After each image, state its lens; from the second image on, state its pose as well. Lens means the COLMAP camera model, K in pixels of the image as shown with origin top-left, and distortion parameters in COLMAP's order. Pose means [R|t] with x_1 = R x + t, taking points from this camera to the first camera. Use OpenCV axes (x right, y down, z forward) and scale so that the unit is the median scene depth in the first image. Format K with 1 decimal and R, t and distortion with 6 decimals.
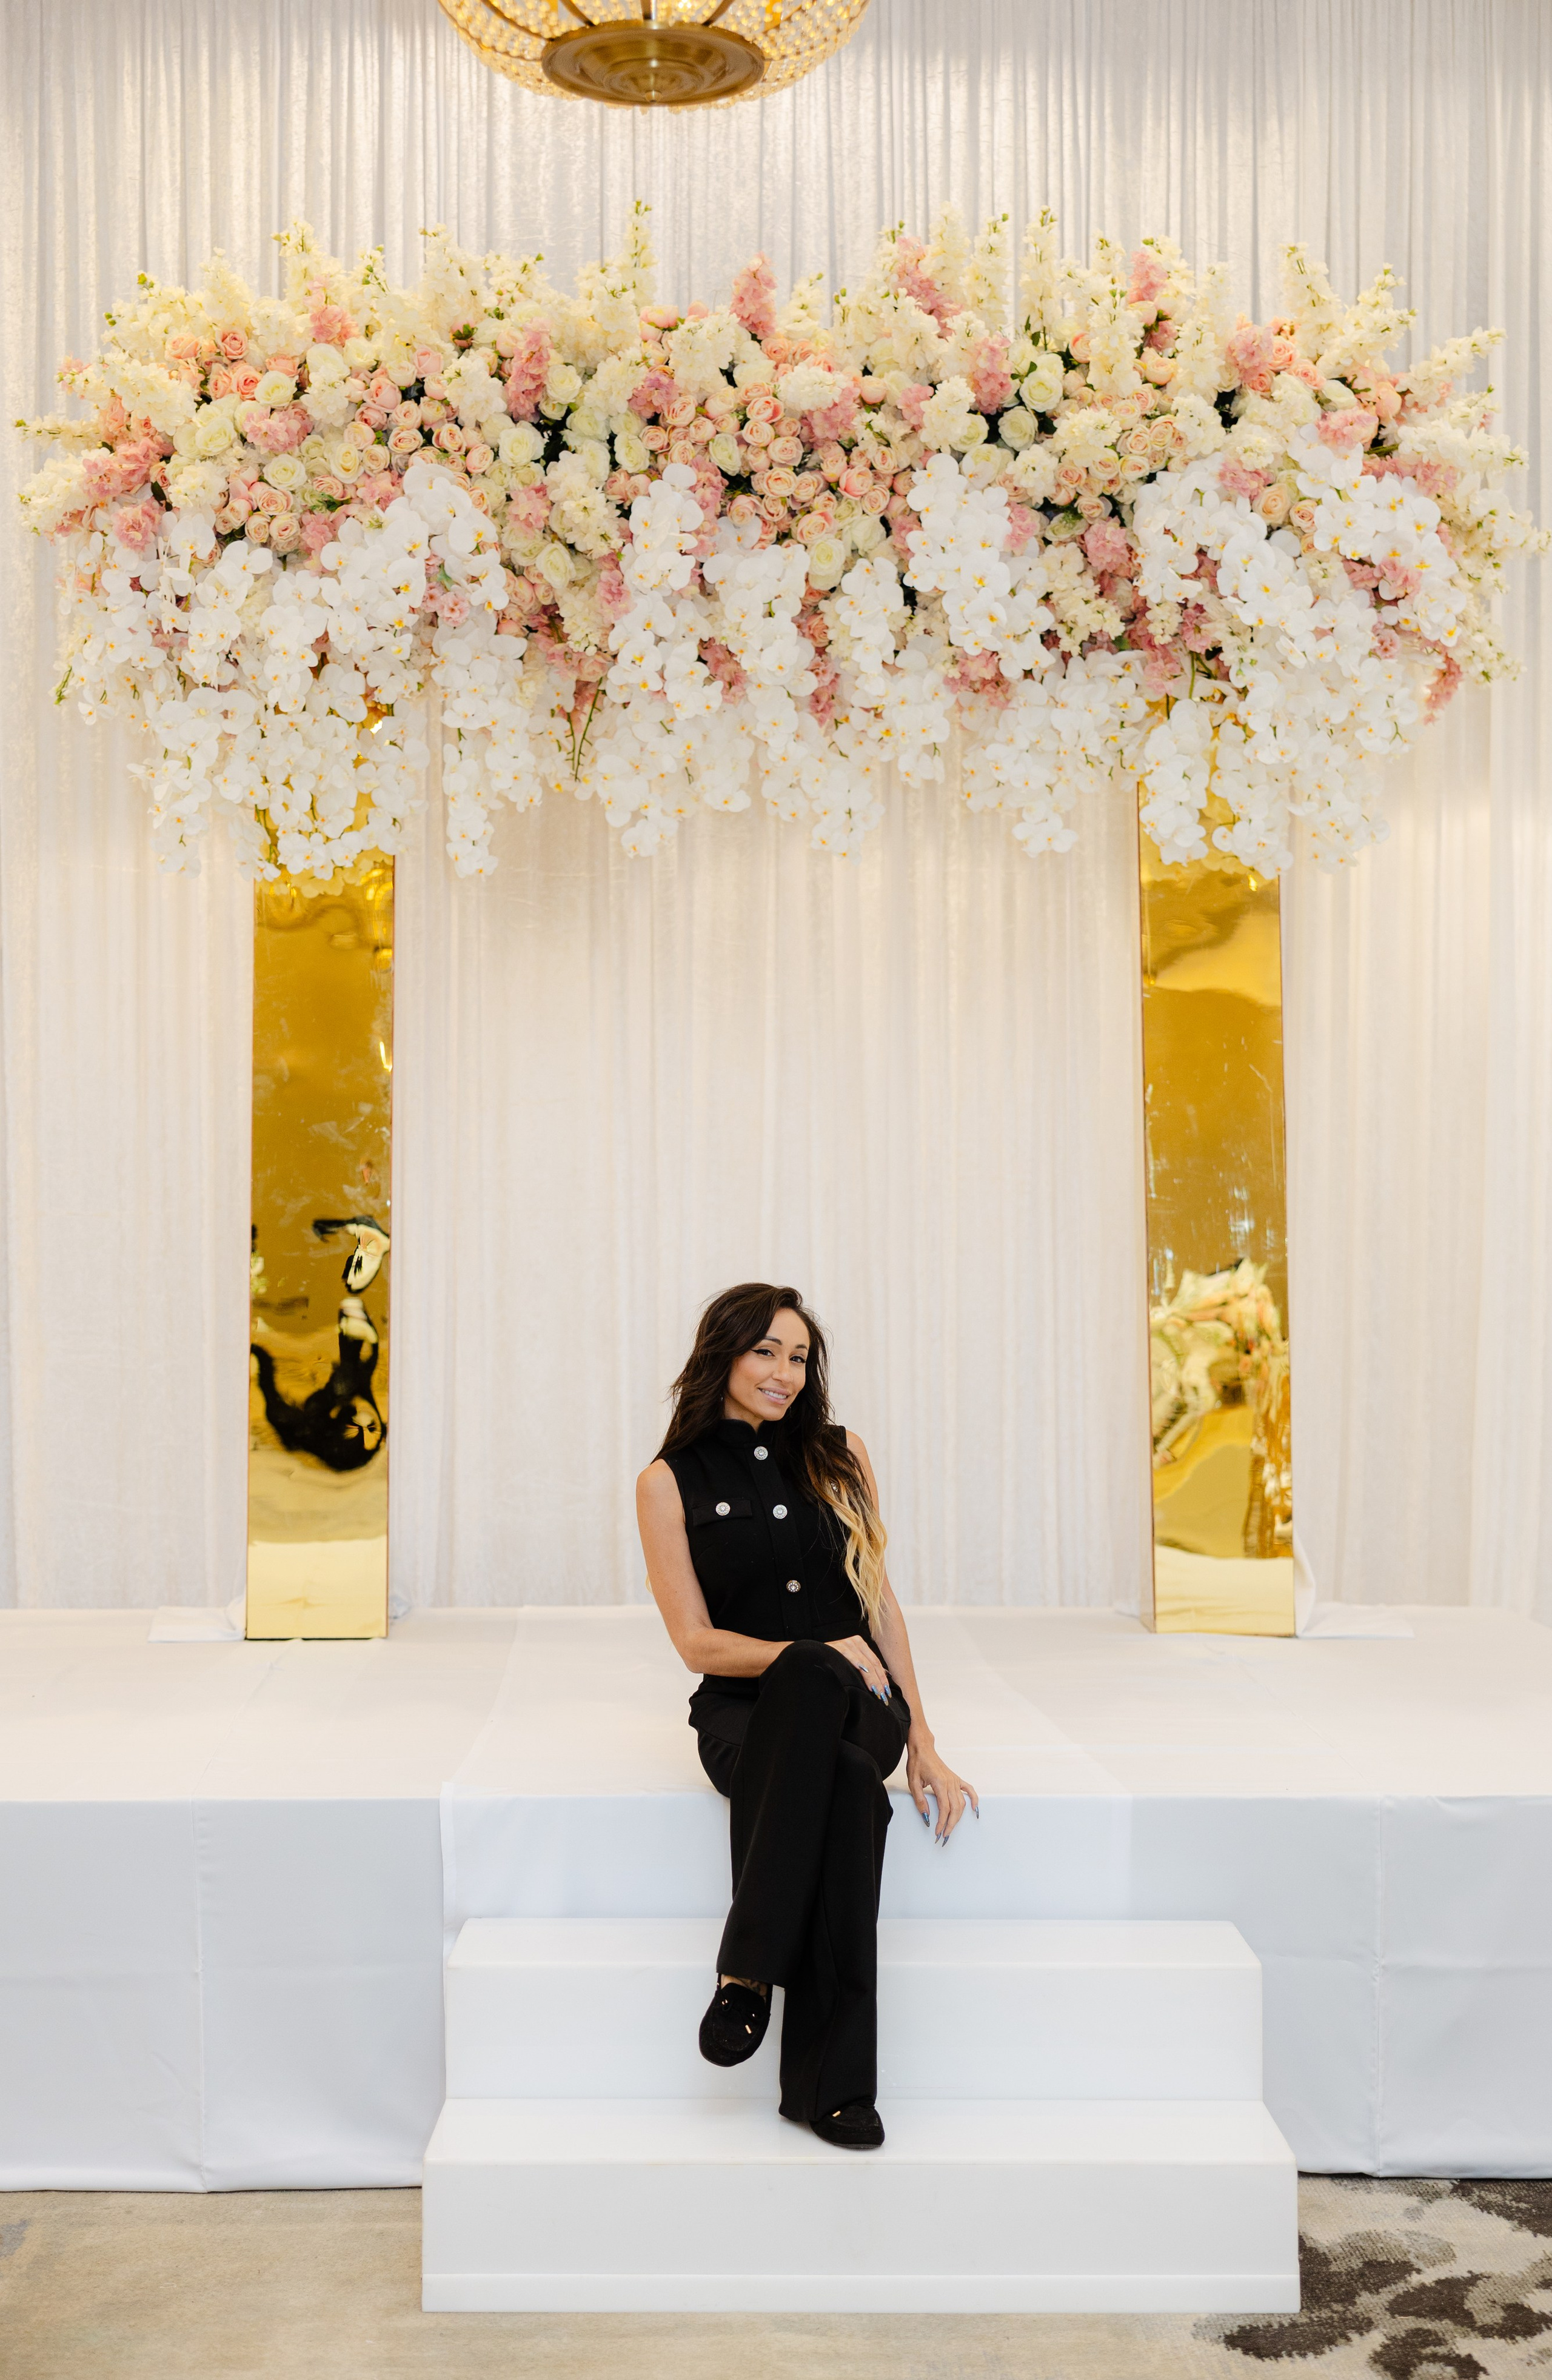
lens RADIAL K [[3142.8, 0, 749.6], [0, 3142.8, 1186.7], [0, 0, 1]] dist [0.010688, 0.018835]
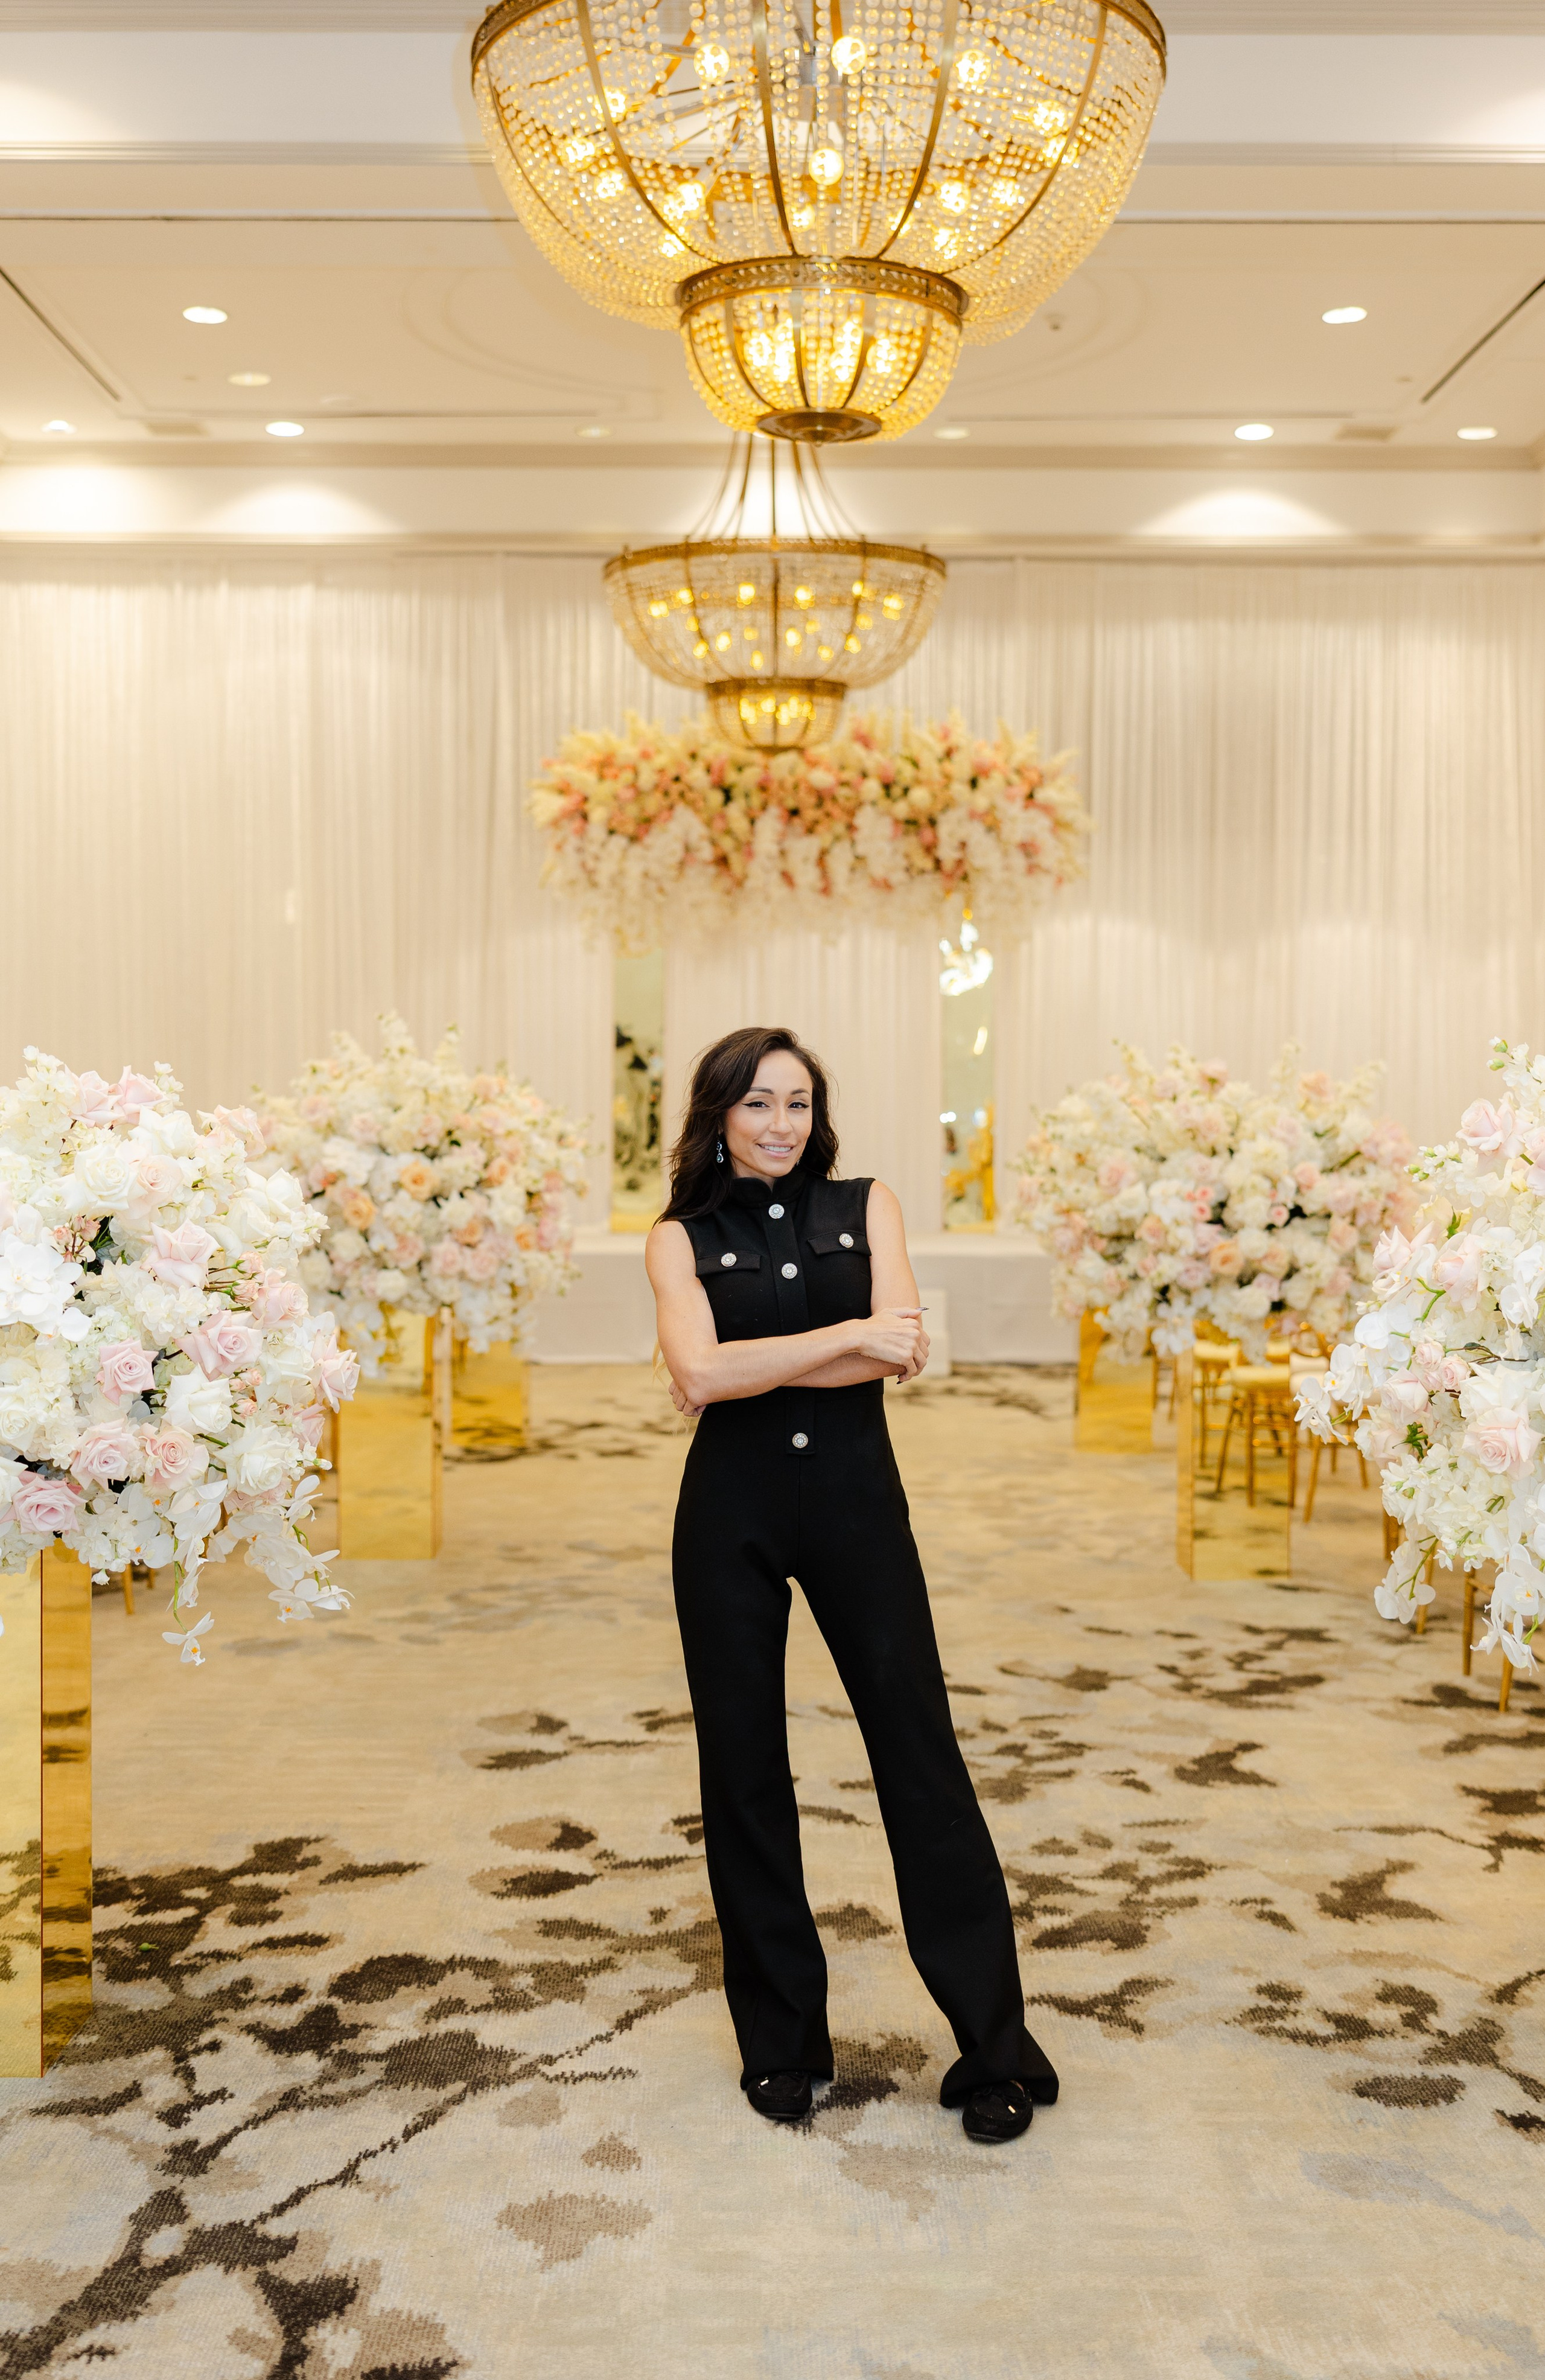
lens RADIAL K [[2676.1, 0, 767.8], [0, 2676.1, 1197.0], [0, 0, 1]] dist [-0.009516, 0.015869]
pose [[0.999985, 0.003927, 0.003851, -0.034481], [-0.004146, 0.998274, 0.058585, -0.024939], [-0.003615, -0.058601, 0.998275, -1.351808]]
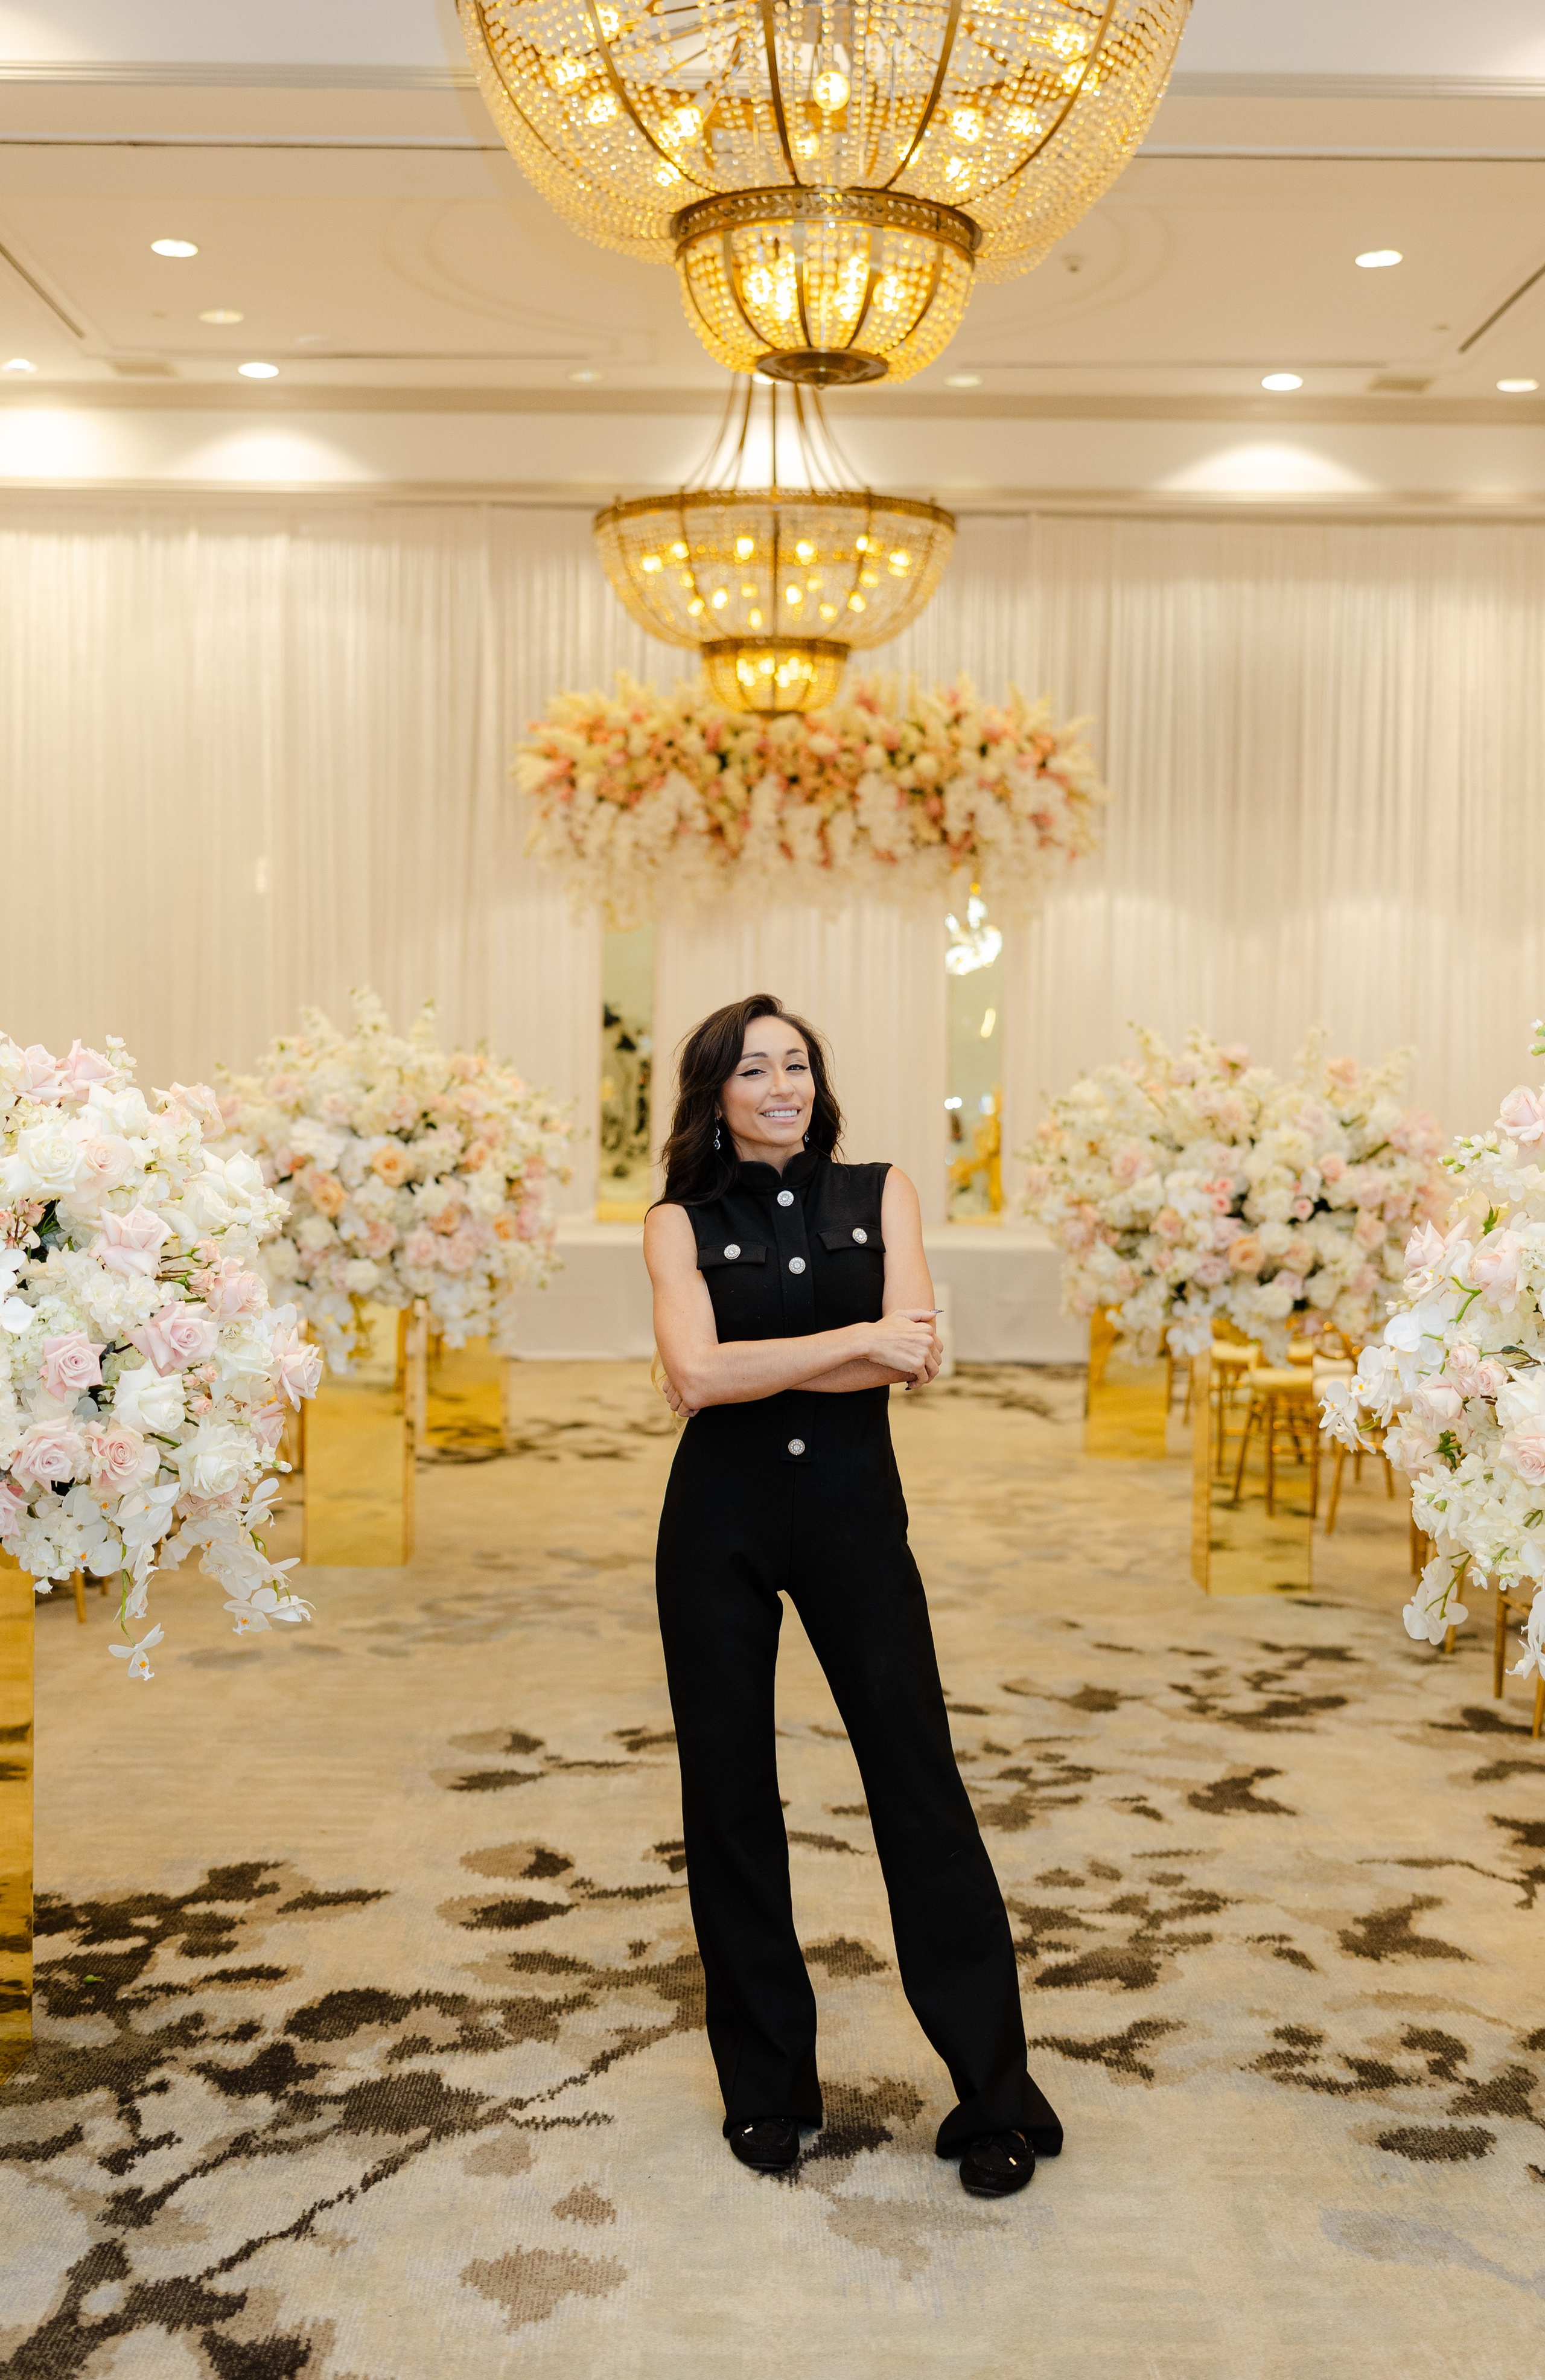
lens RADIAL K [[2813.5, 0, 772.5], [0, 2813.5, 1190.0], [0, 0, 1]] dist [-0.003012, 0.011174]
pose [[0.999907, 0.011636, 0.007053, -0.033636], [-0.012038, 0.998128, 0.059964, -0.024205], [-0.006343, -0.060044, 0.998176, -1.343509]]
